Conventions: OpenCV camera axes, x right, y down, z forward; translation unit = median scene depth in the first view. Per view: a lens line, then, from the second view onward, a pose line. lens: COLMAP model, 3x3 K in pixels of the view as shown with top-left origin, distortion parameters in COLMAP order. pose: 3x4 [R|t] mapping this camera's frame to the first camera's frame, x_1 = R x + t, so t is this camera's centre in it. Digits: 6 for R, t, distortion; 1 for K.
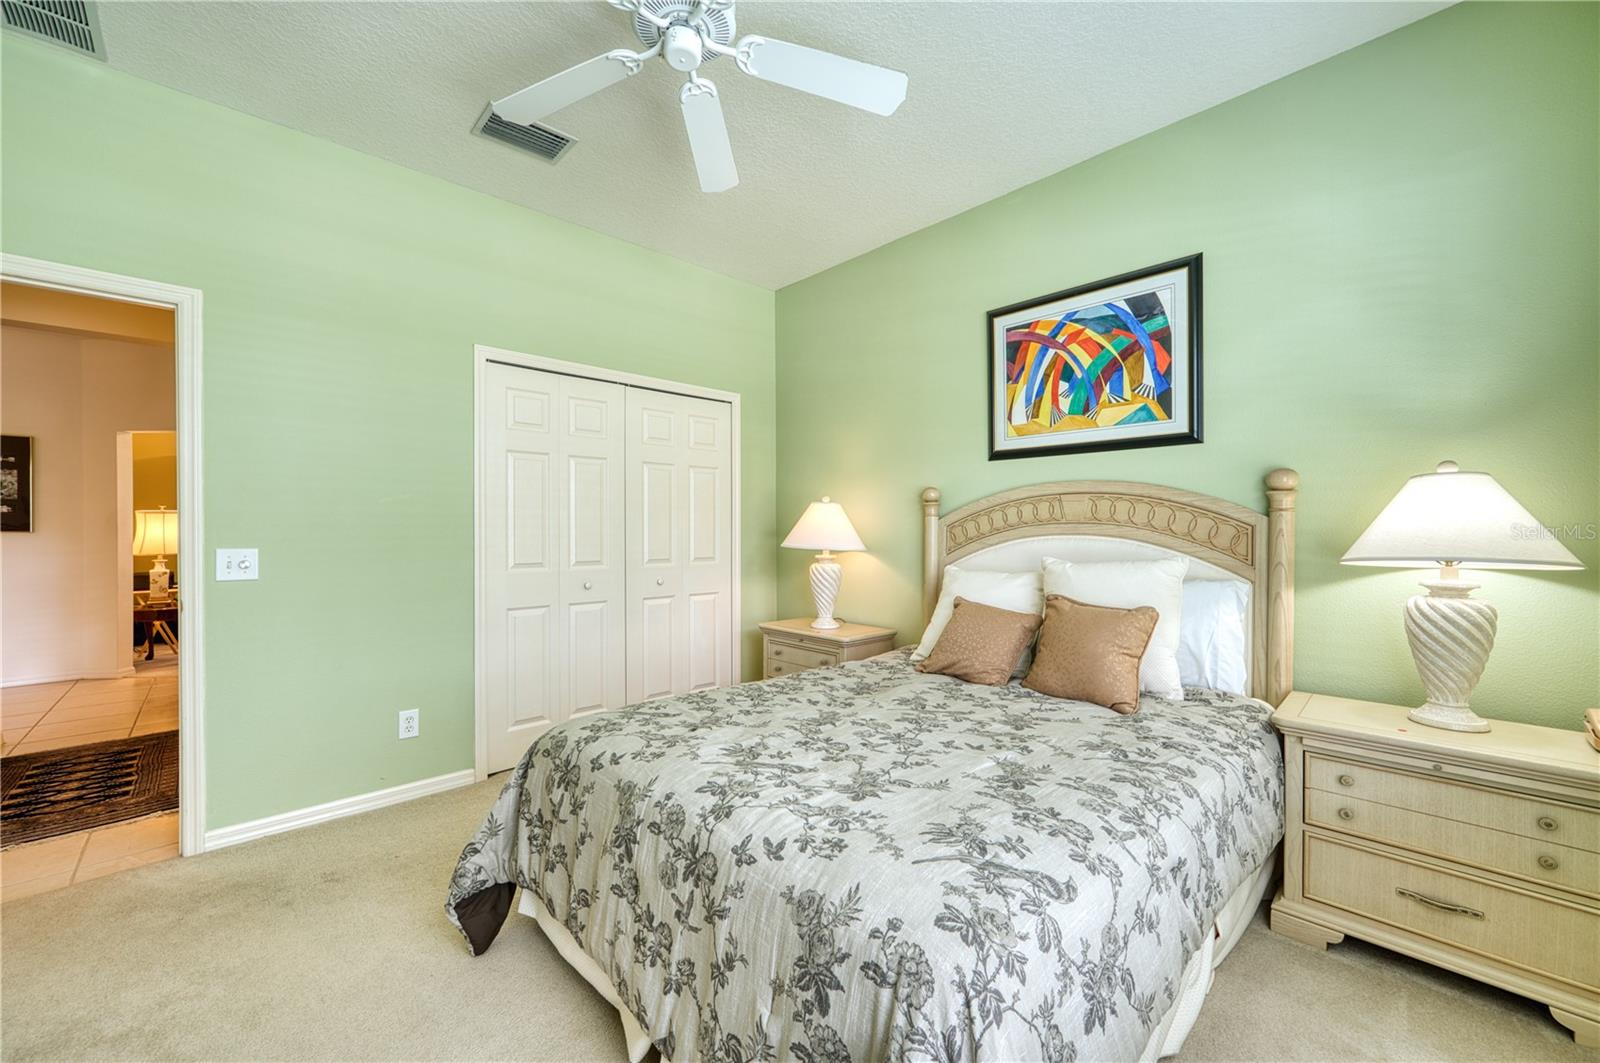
lens RADIAL K [[632.6, 0, 797.8], [0, 632.6, 532.2], [0, 0, 1]] dist [-0.012479, 0.006021]
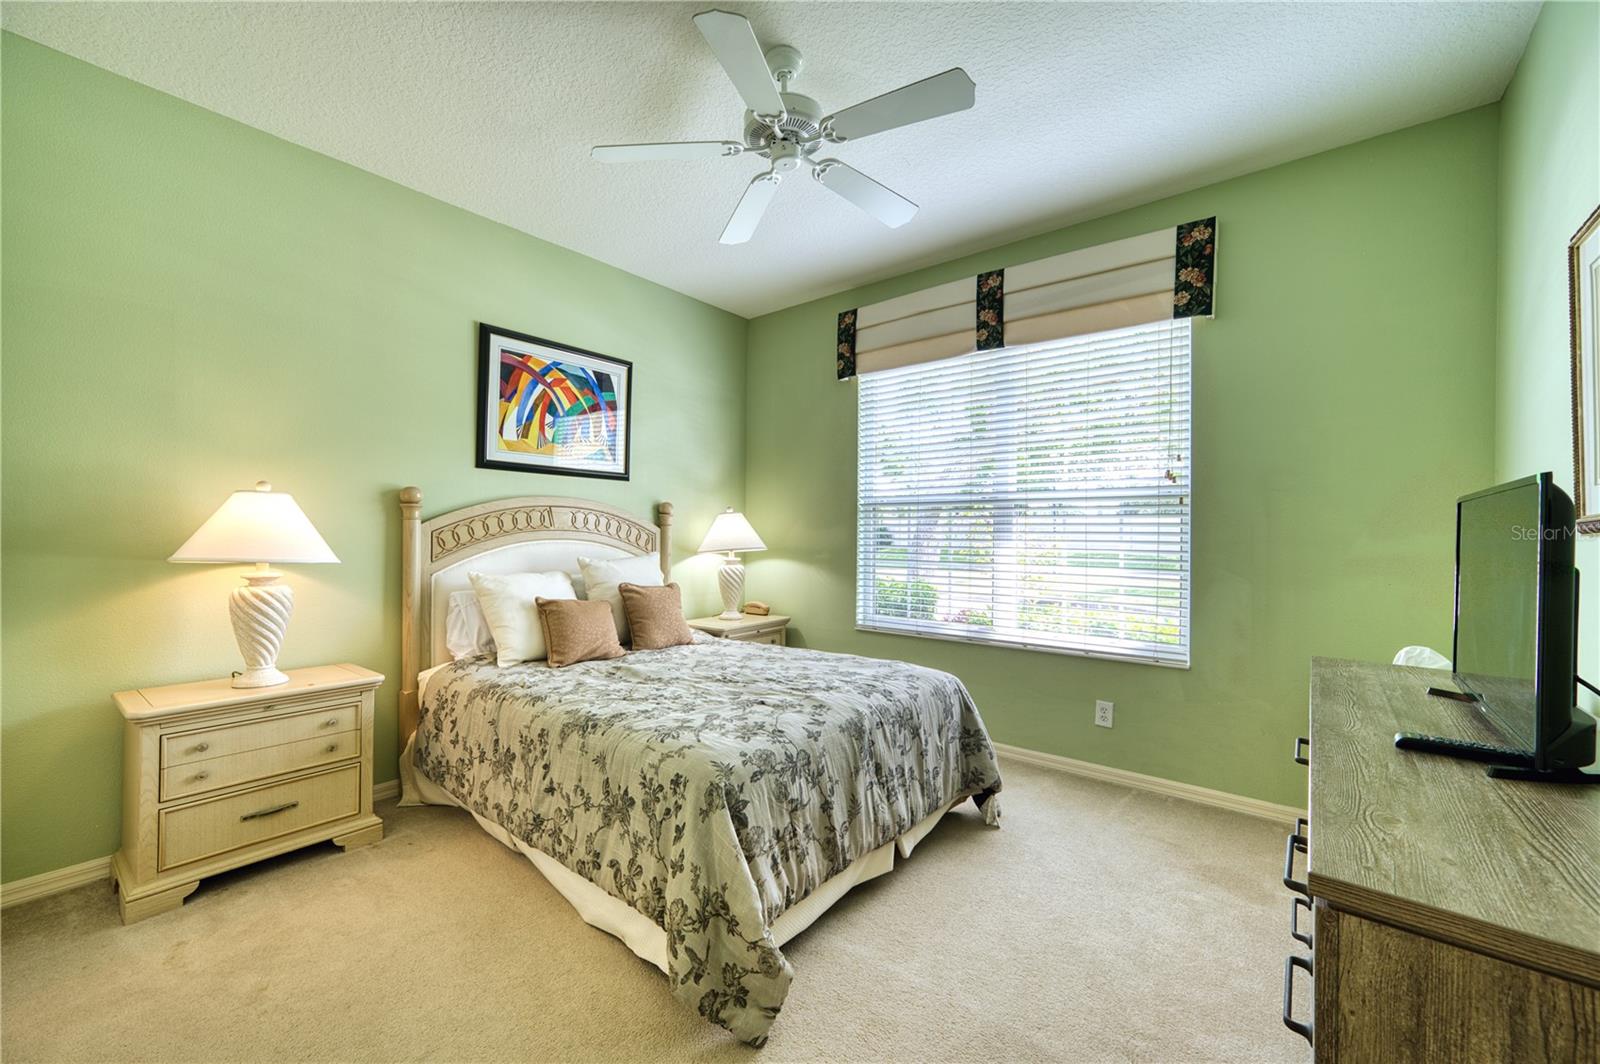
lens RADIAL K [[632.6, 0, 797.8], [0, 632.6, 532.7], [0, 0, 1]] dist [-0.012479, 0.006021]
pose [[-0.134985, -0.001953, 0.990846, -0.857997], [-0.007472, 0.999972, 0.000953, -0.012821], [-0.990819, -0.007275, -0.134996, 0.676943]]
